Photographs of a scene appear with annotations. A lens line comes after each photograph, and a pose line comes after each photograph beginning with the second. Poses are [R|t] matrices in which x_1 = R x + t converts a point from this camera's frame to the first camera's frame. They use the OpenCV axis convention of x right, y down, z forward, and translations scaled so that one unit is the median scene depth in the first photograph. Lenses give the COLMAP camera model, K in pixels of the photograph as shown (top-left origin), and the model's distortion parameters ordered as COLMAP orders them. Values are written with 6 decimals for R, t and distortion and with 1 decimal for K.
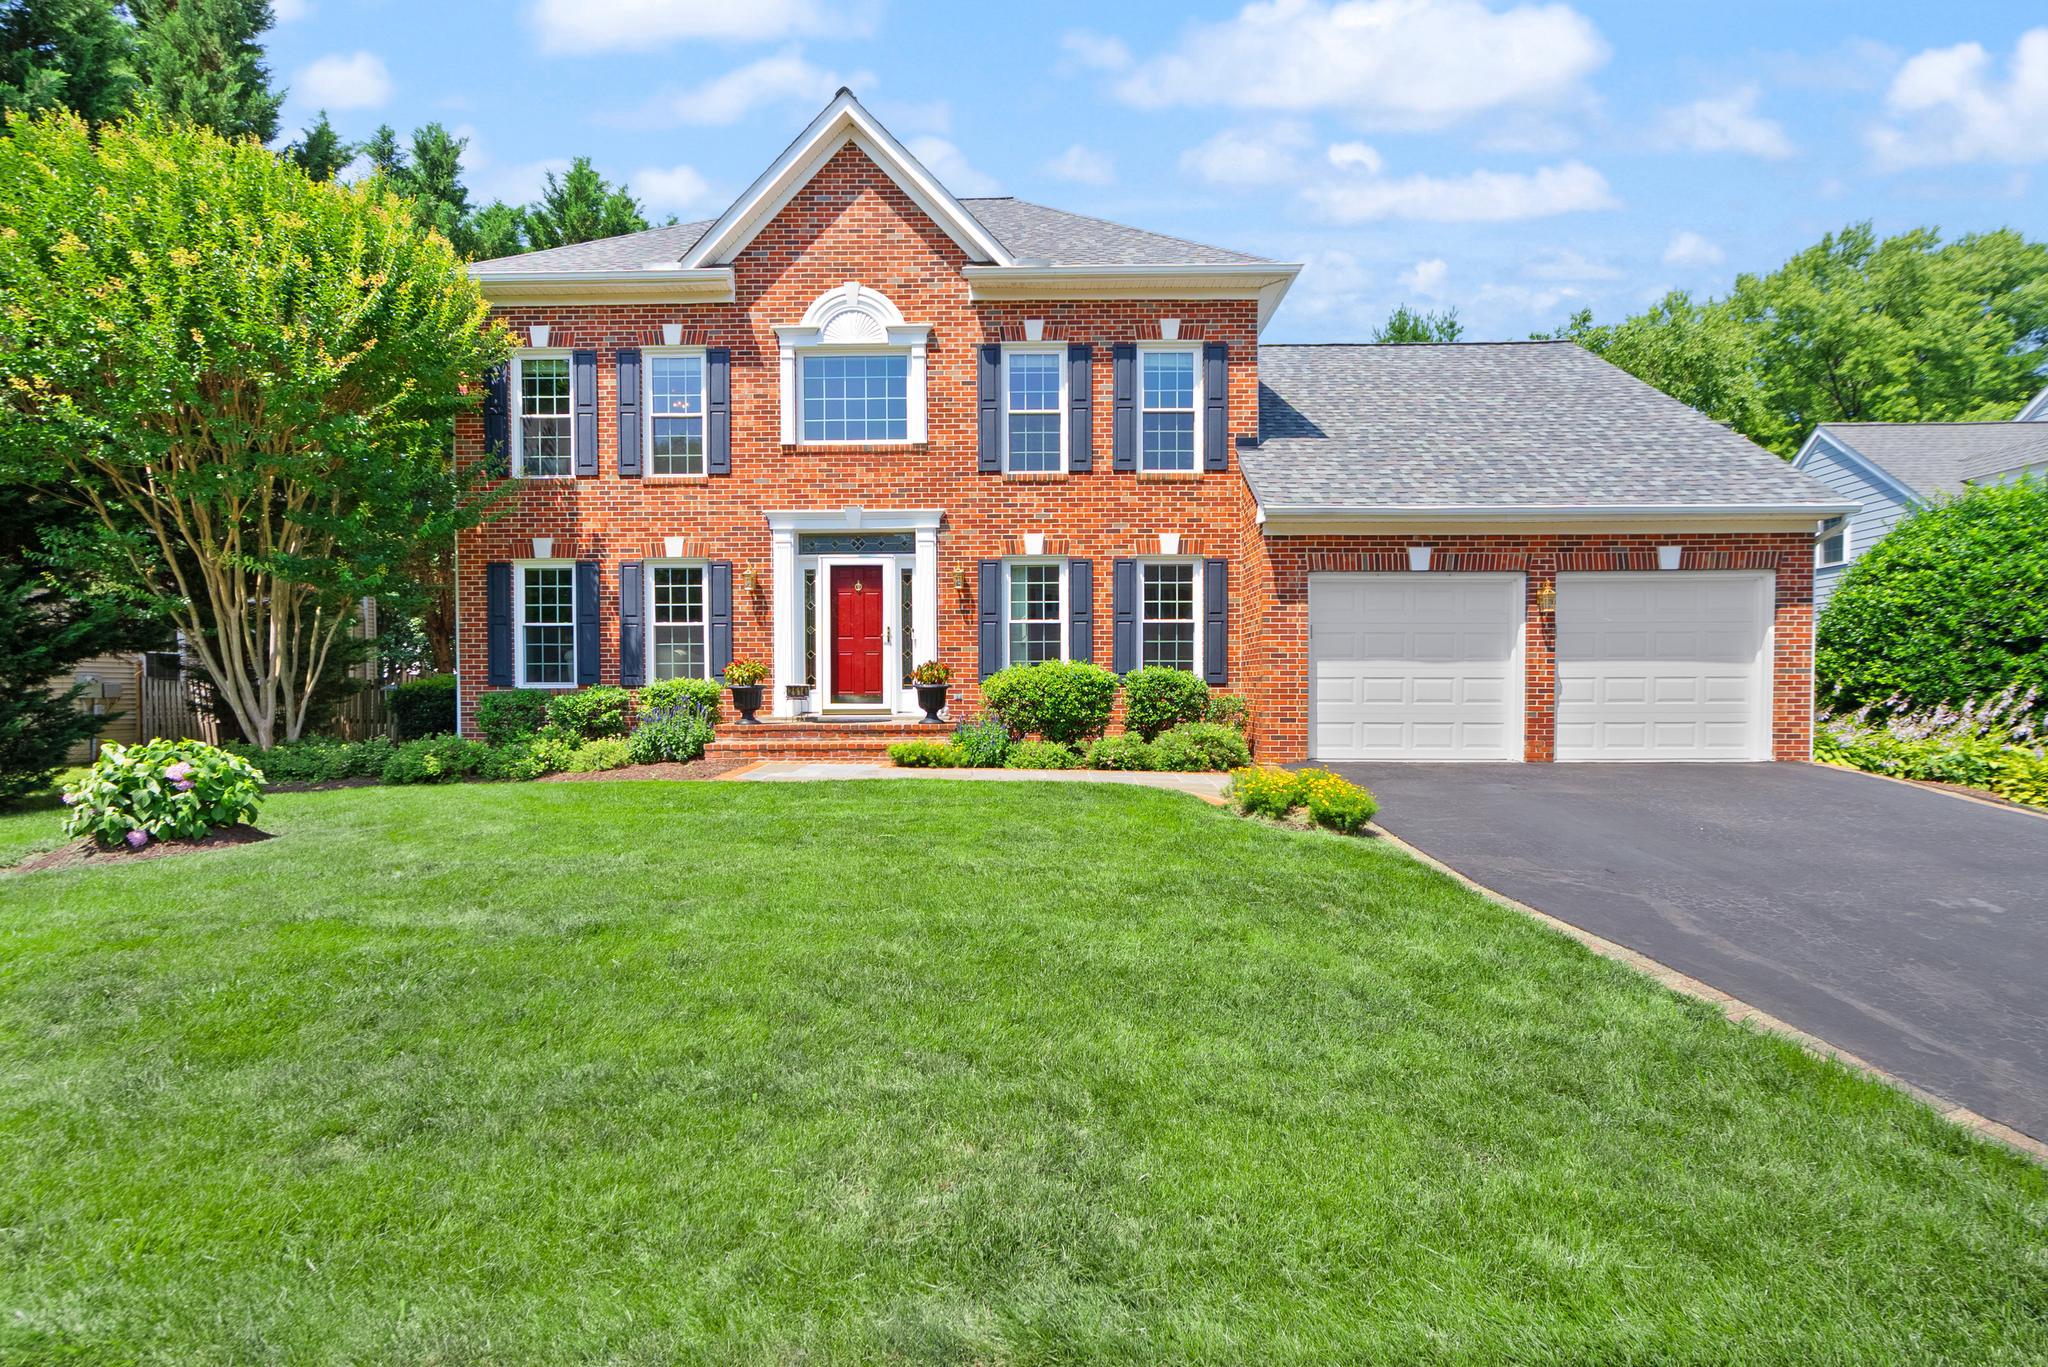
lens RADIAL K [[949.1, 0, 1021.1], [0, 949.1, 692.9], [0, 0, 1]] dist [-0.012716, 0.006691]
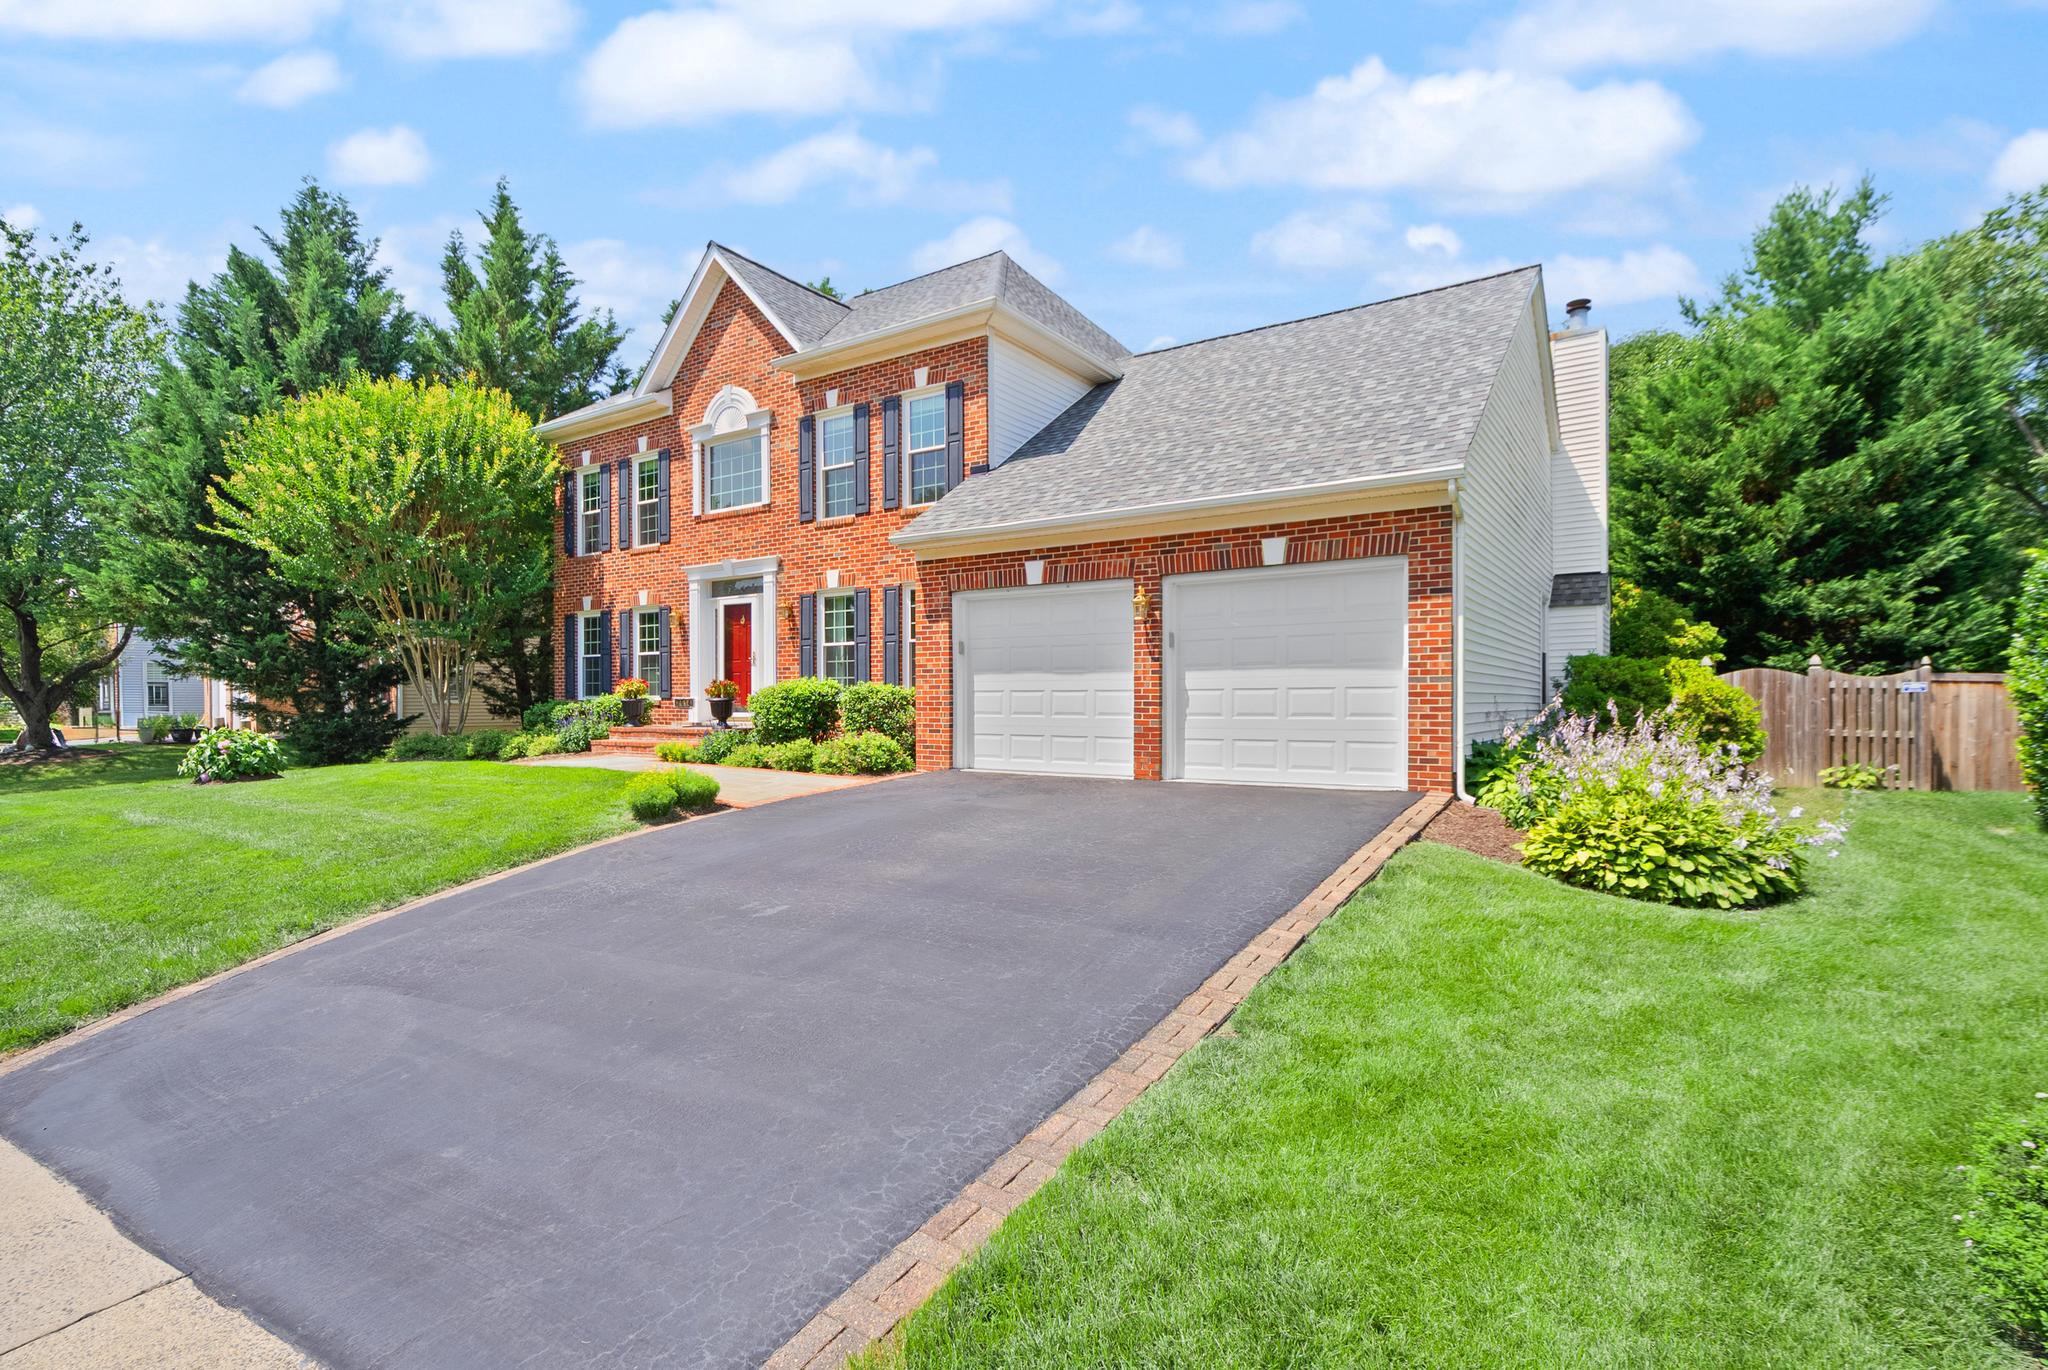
lens RADIAL K [[949.1, 0, 1026.1], [0, 949.1, 687.3], [0, 0, 1]] dist [-0.012716, 0.006691]
pose [[0.850624, -0.006656, -0.525733, 0.837514], [-0.001761, 0.999878, -0.015509, -0.003325], [0.525772, 0.014118, 0.850508, 0.122628]]
